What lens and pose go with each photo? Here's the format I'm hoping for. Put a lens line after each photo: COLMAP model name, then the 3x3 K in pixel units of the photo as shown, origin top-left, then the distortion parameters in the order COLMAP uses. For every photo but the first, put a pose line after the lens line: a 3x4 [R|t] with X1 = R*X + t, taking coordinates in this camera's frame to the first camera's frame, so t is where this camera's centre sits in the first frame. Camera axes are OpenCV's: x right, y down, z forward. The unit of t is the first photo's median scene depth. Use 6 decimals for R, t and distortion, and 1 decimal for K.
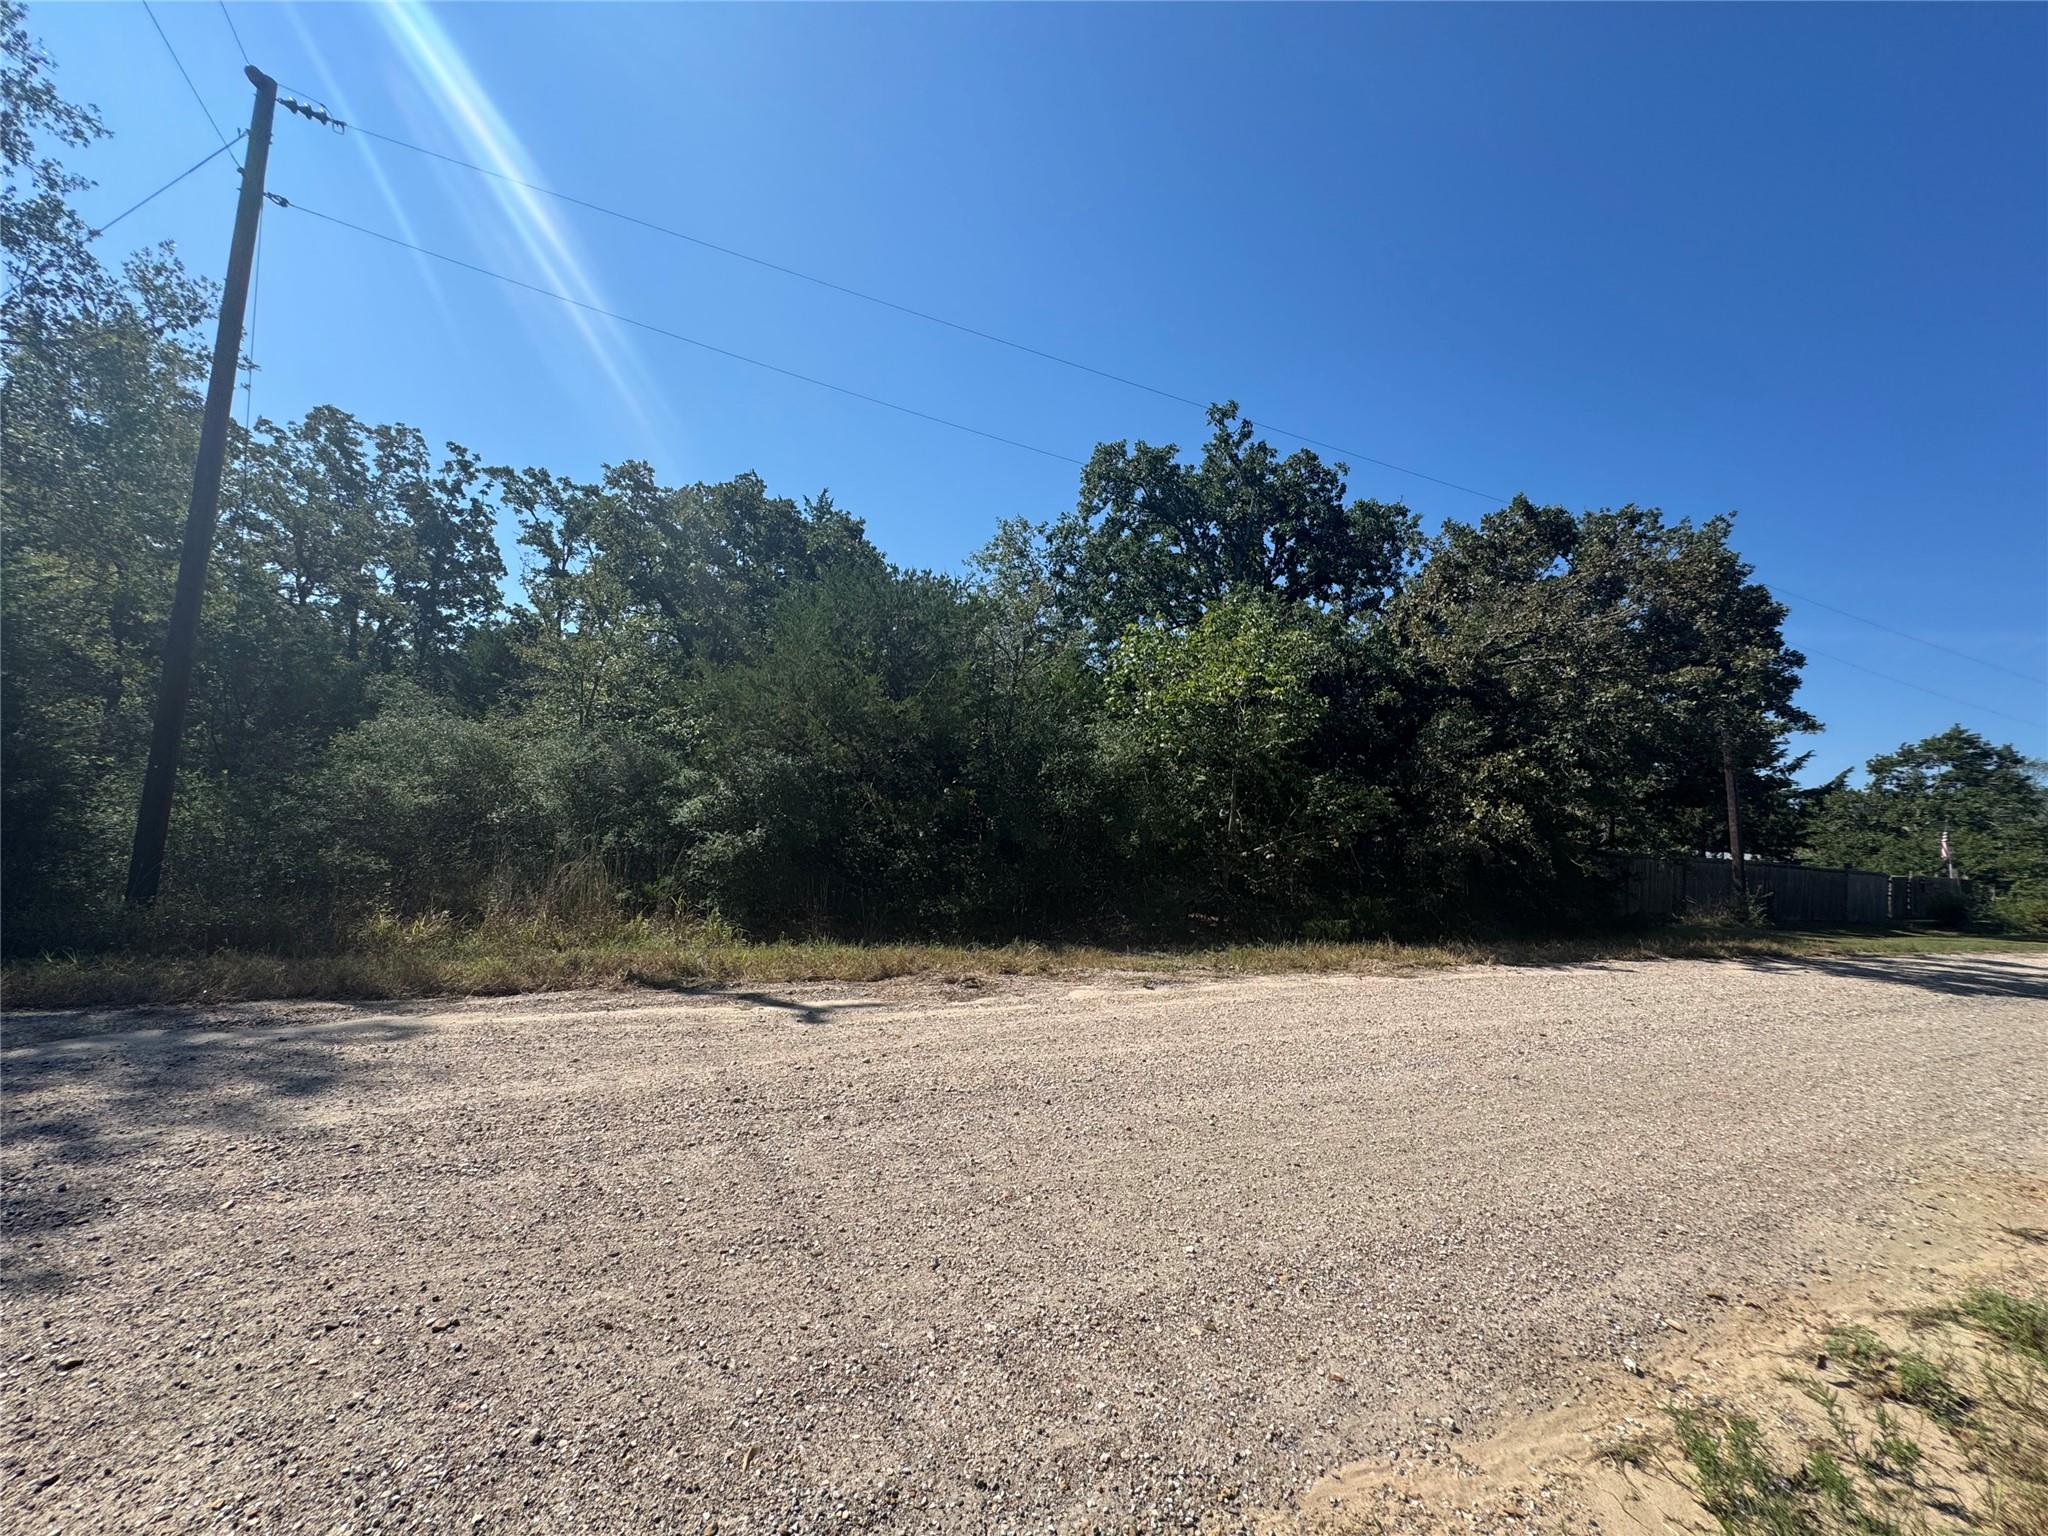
lens RADIAL K [[820.3, 0, 1024.0], [0, 820.3, 768.0], [0, 0, 1]] dist [-0.005265, 0.001081]
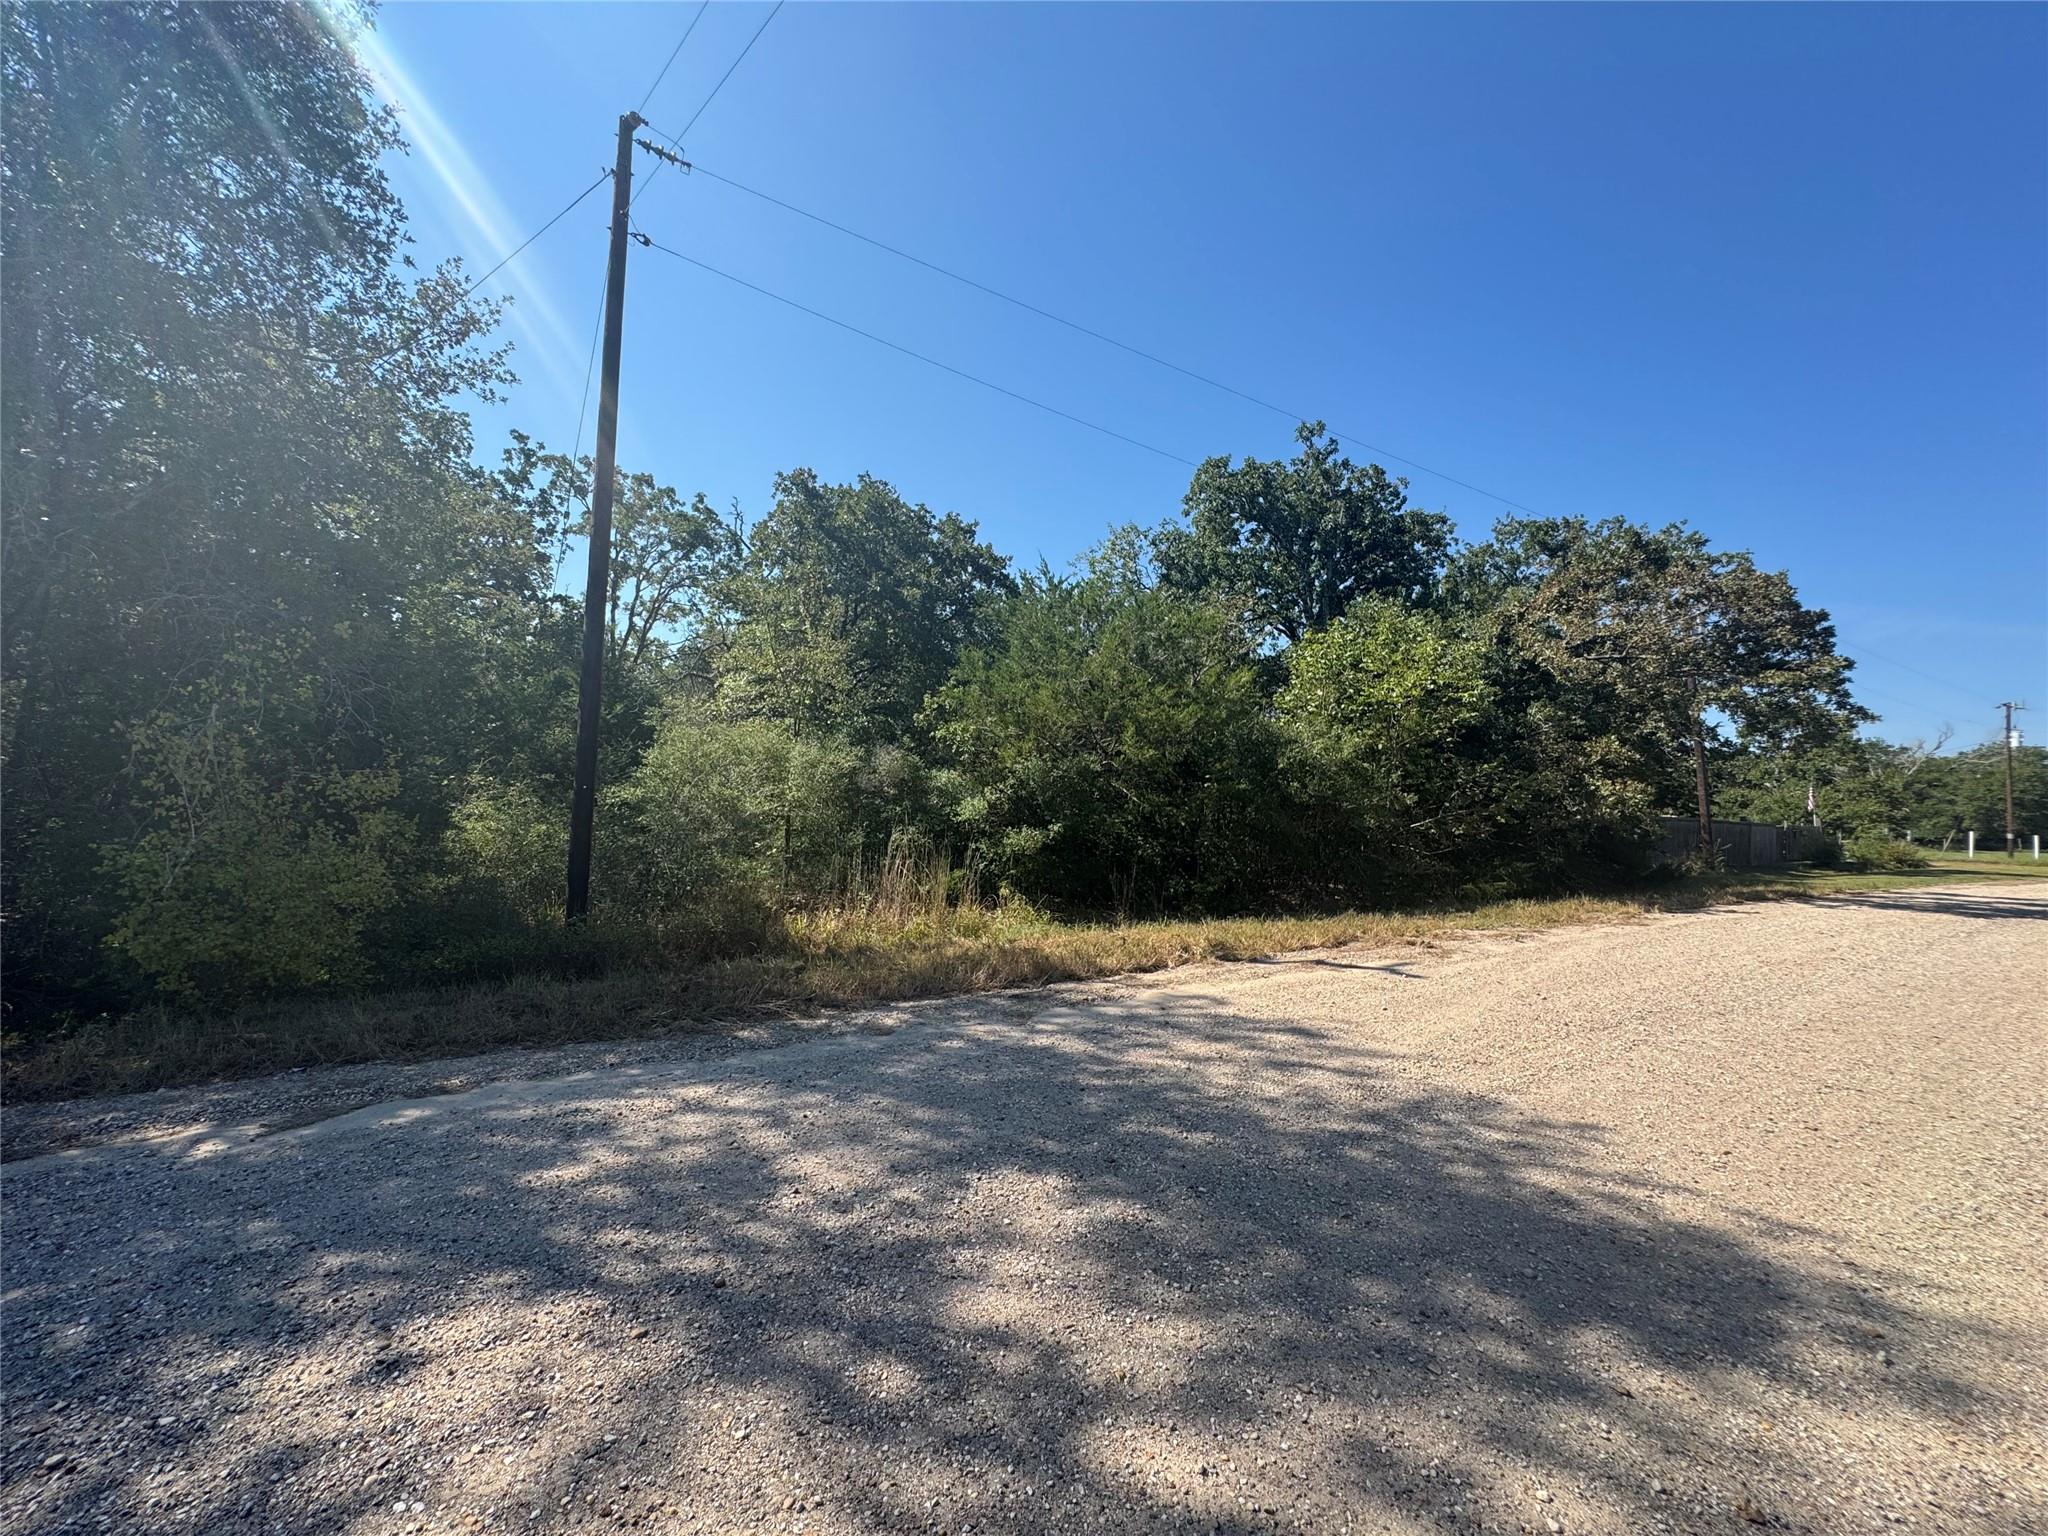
lens RADIAL K [[820.3, 0, 1024.0], [0, 820.3, 768.0], [0, 0, 1]] dist [-0.005265, 0.001081]
pose [[0.991510, -0.024134, 0.127772, -0.290737], [0.020075, 0.999255, 0.032967, -0.022695], [-0.128472, -0.030122, 0.991256, -0.059965]]
